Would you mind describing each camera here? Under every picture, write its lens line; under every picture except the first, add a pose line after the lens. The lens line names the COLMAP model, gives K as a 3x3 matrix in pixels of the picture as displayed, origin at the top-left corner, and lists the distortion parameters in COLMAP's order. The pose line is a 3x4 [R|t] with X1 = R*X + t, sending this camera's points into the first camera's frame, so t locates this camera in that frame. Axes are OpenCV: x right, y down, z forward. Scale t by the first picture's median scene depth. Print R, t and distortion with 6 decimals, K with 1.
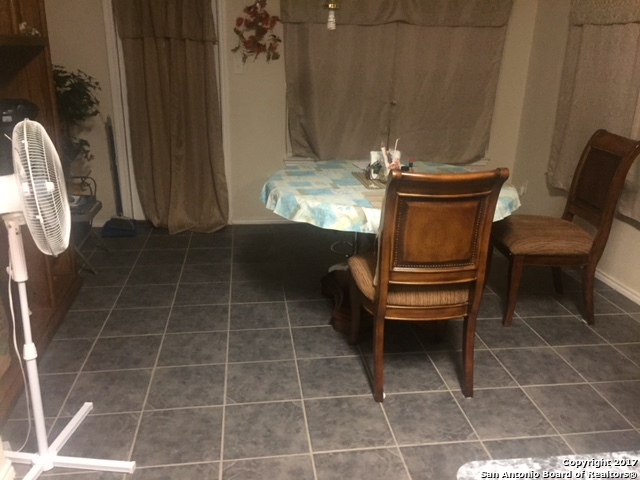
lens RADIAL K [[553.4, 0, 323.7], [0, 553.4, 239.3], [0, 0, 1]] dist [0.078272, -0.137608]
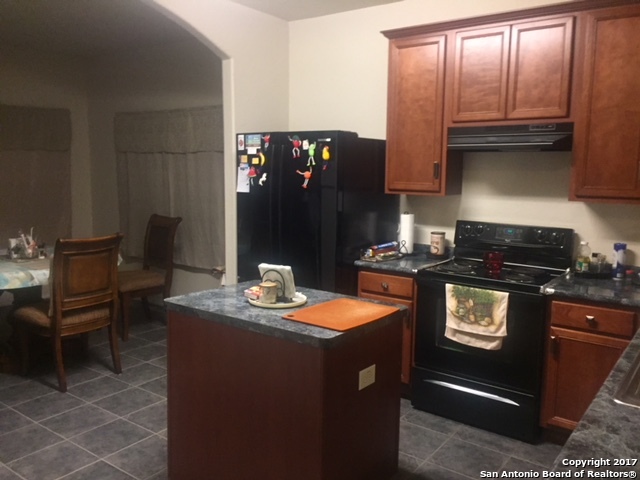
lens RADIAL K [[553.4, 0, 323.7], [0, 553.4, 239.3], [0, 0, 1]] dist [0.078272, -0.137608]
pose [[0.696276, -0.101841, 0.710513, -0.451193], [0.231356, 0.968895, -0.087844, 0.183957], [-0.679467, 0.225545, 0.698180, -0.645656]]
